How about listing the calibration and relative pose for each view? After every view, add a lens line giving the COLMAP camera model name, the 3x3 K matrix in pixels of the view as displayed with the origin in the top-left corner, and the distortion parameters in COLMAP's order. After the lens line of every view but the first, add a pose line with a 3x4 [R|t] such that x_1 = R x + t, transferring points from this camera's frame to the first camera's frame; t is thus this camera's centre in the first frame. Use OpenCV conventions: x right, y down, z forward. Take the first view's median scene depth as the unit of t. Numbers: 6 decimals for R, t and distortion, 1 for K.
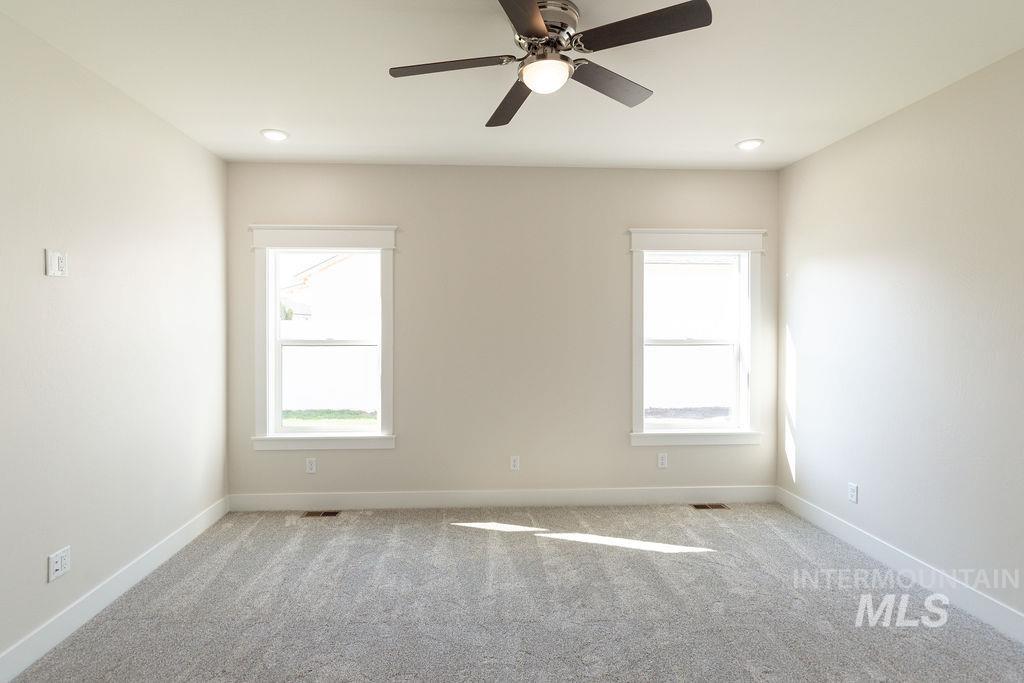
lens RADIAL K [[539.3, 0, 500.3], [0, 539.3, 326.1], [0, 0, 1]] dist [-0.001575, 0.000326]
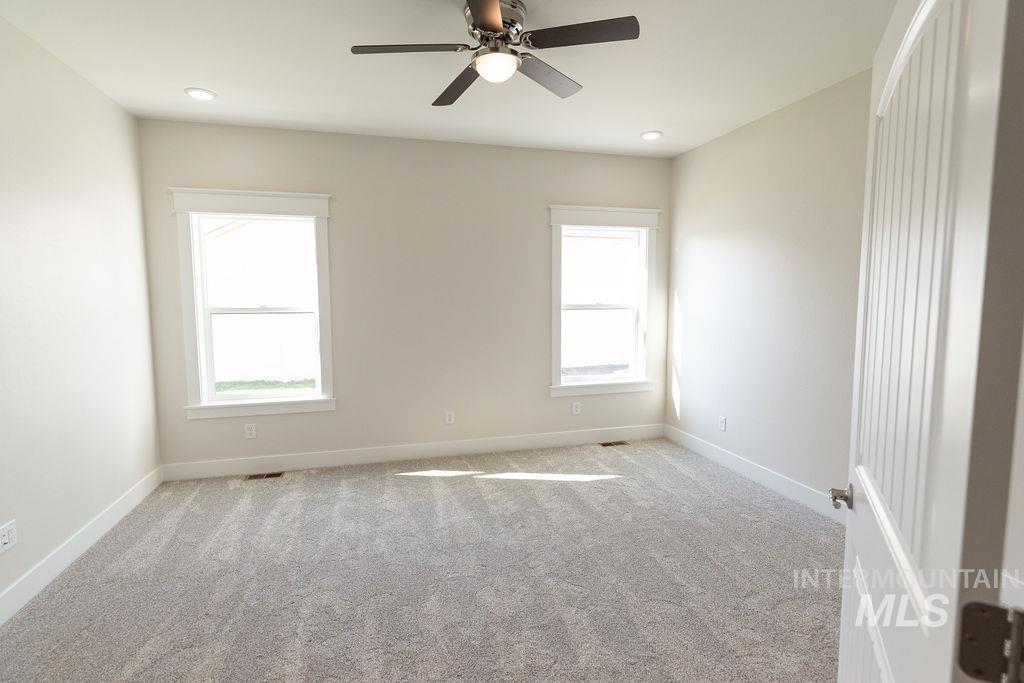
lens RADIAL K [[539.3, 0, 512.3], [0, 539.3, 341.7], [0, 0, 1]] dist [-0.001575, 0.000326]
pose [[0.973186, -0.024373, 0.228723, -0.108633], [0.005708, 0.996623, 0.081916, 0.010438], [-0.229947, -0.078414, 0.970039, -0.098475]]
